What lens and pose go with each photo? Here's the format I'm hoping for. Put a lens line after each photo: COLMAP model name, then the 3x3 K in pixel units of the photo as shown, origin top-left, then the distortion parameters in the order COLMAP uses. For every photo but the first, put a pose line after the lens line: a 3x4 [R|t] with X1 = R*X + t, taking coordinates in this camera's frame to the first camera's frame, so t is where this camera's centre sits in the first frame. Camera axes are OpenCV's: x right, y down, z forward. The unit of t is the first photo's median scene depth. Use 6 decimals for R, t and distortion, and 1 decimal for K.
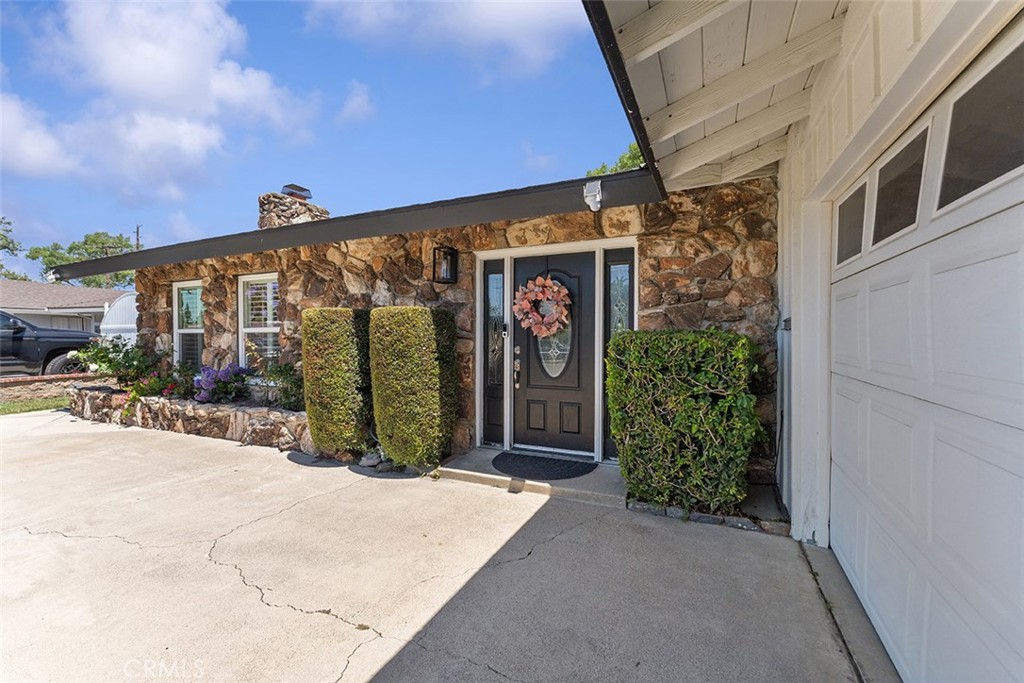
lens RADIAL K [[413.2, 0, 518.7], [0, 413.2, 337.7], [0, 0, 1]] dist [-0.003986, -0.000833]
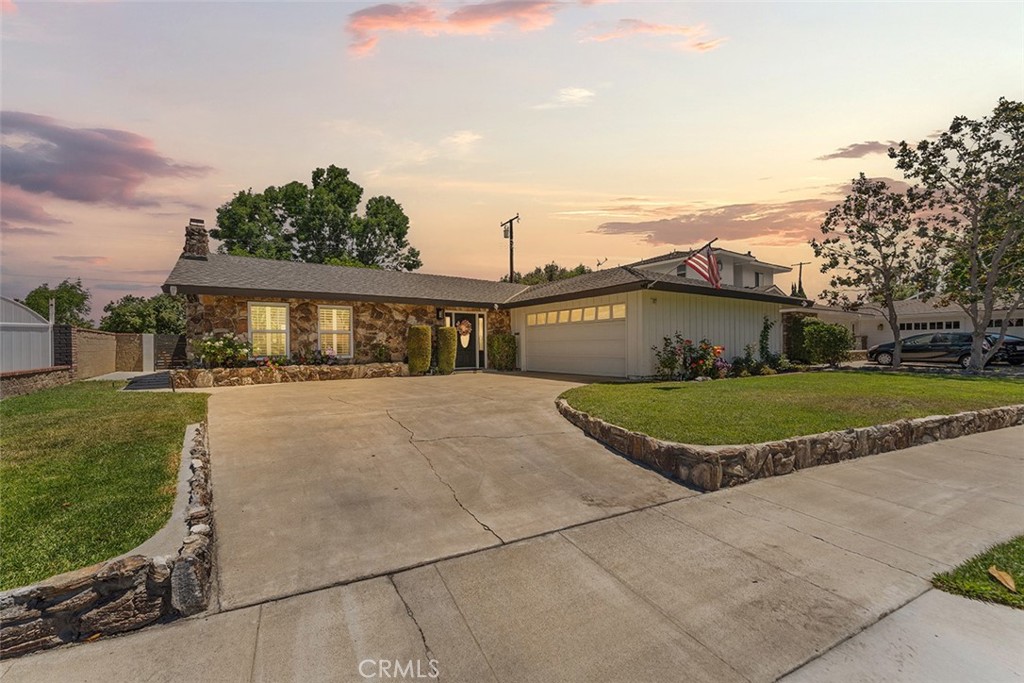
lens RADIAL K [[413.2, 0, 514.1], [0, 413.2, 349.7], [0, 0, 1]] dist [-0.003986, -0.000833]
pose [[0.517300, -0.010367, 0.855741, -2.380866], [0.013077, 0.999906, 0.004208, 0.090804], [-0.855704, 0.009014, 0.517387, -1.046993]]
